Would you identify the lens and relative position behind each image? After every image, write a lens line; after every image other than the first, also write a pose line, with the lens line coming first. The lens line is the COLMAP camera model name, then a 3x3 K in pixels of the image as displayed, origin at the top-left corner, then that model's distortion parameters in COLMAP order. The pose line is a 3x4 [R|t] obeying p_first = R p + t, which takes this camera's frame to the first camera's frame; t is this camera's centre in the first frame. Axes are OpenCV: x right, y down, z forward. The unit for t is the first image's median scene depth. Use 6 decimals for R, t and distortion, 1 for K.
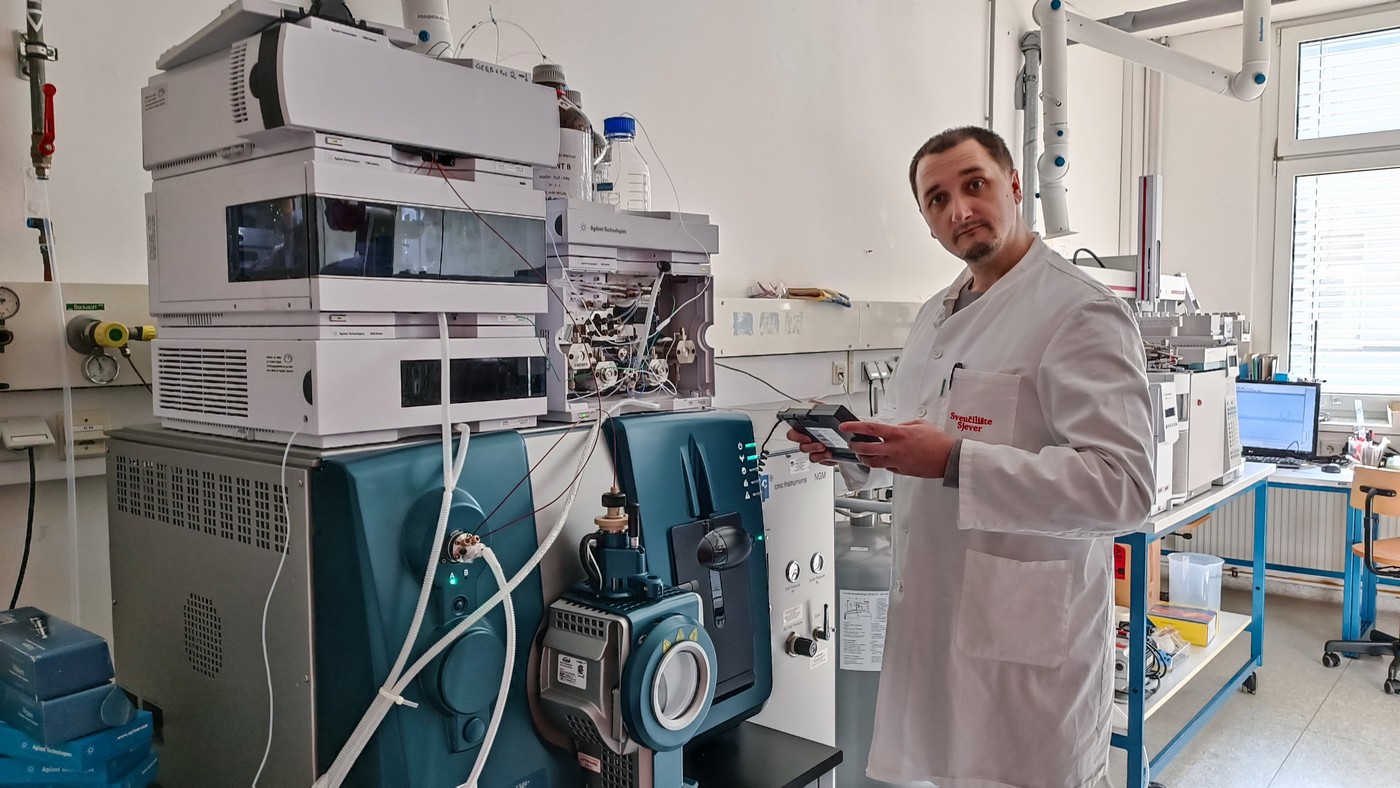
lens RADIAL K [[1020.3, 0, 698.0], [0, 1020.3, 386.7], [0, 0, 1]] dist [0.016282, -0.002923]
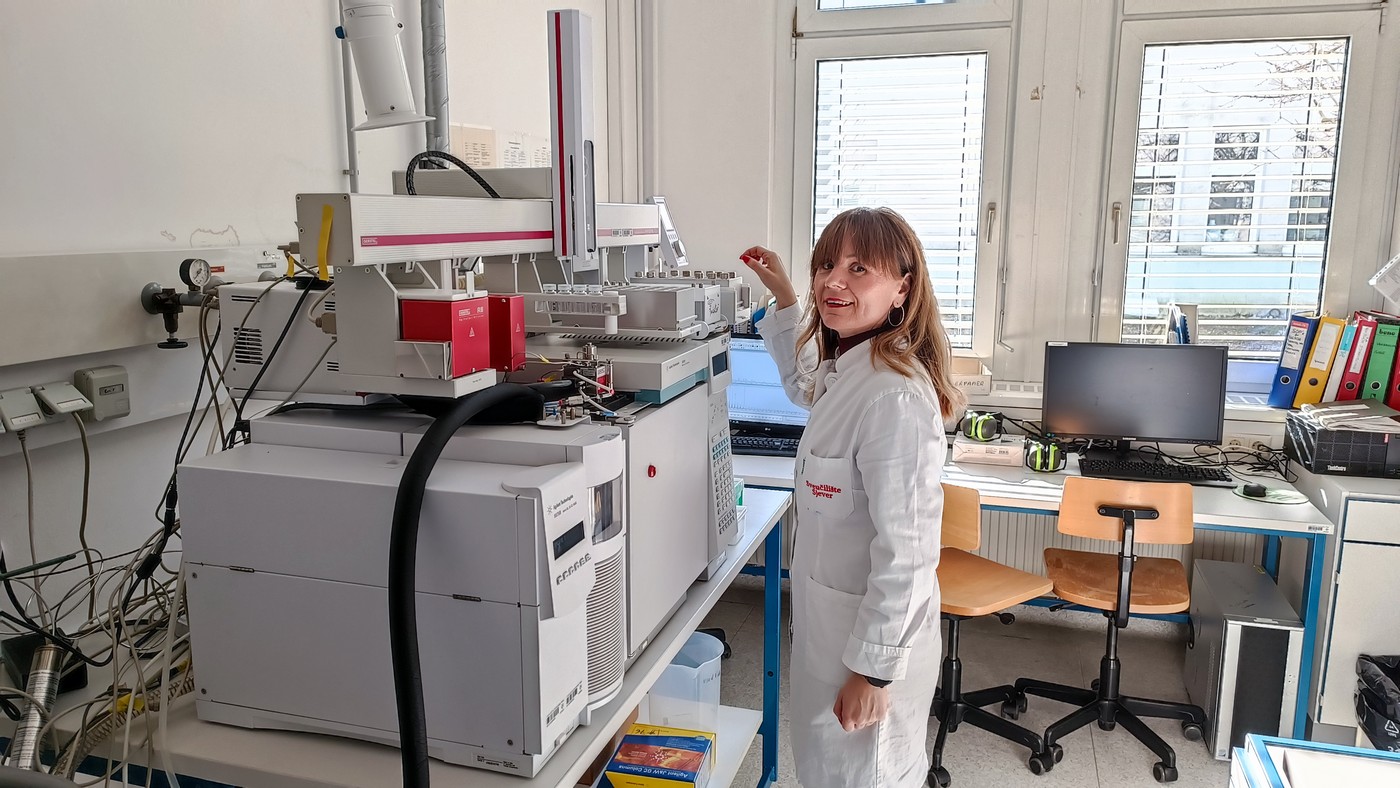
lens RADIAL K [[1020.3, 0, 696.7], [0, 1020.3, 398.4], [0, 0, 1]] dist [0.016282, -0.002923]
pose [[0.918580, -0.065140, 0.389829, 0.287433], [0.020486, 0.992846, 0.117631, -0.072261], [-0.394703, -0.100067, 0.913344, 0.486109]]
